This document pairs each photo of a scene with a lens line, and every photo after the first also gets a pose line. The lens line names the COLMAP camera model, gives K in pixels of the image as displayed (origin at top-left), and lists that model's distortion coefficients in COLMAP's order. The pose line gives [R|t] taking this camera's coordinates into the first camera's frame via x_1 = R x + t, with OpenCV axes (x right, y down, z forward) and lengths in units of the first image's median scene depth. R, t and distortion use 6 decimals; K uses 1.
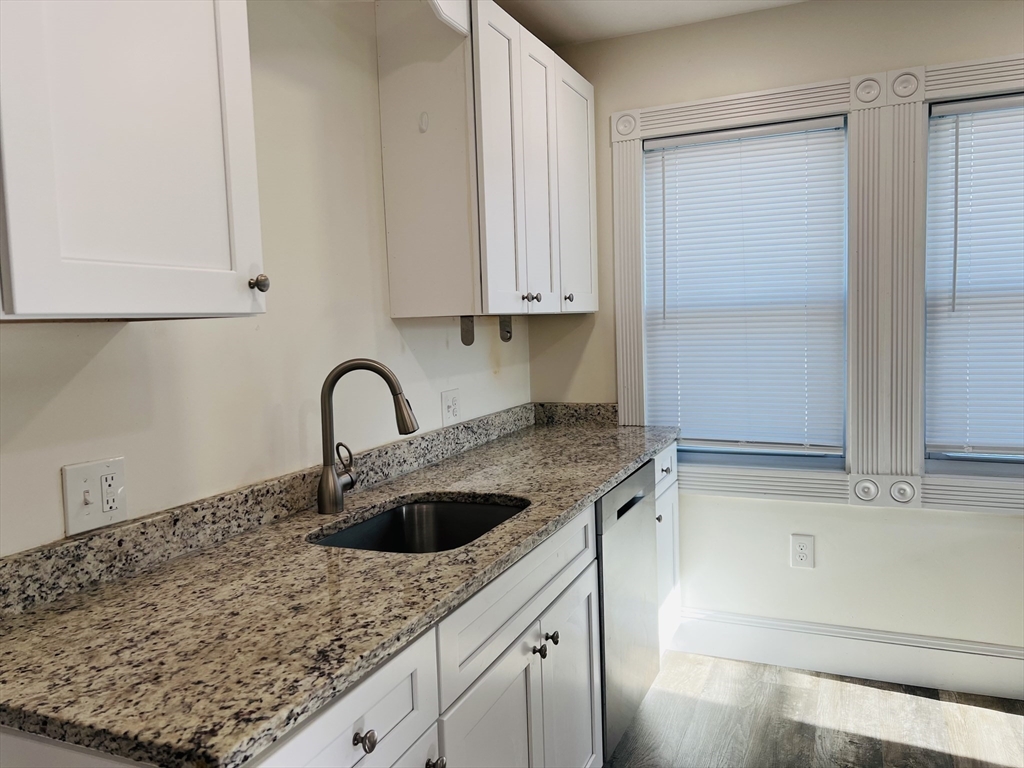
lens RADIAL K [[765.6, 0, 513.2], [0, 765.6, 382.3], [0, 0, 1]] dist [0.029042, -0.037744]
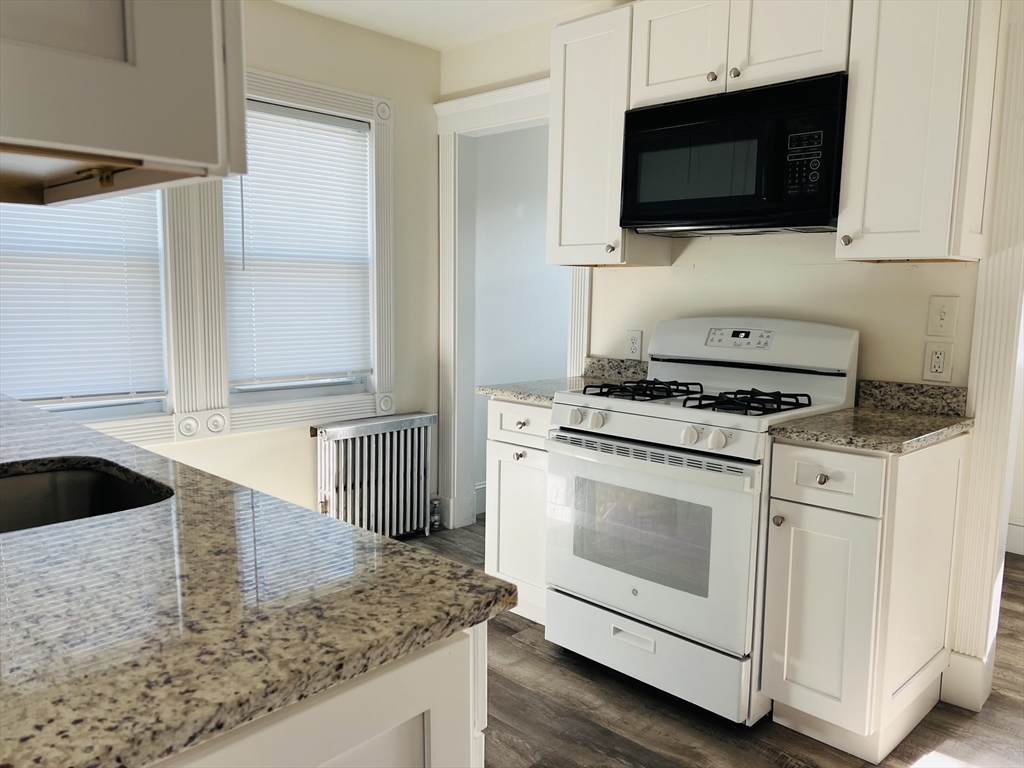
lens RADIAL K [[765.6, 0, 511.2], [0, 765.6, 381.9], [0, 0, 1]] dist [0.029042, -0.037744]
pose [[0.361751, -0.077465, 0.929051, -1.166437], [0.047736, 0.996774, 0.064524, 0.072458], [-0.931052, 0.021008, 0.364281, 0.448804]]
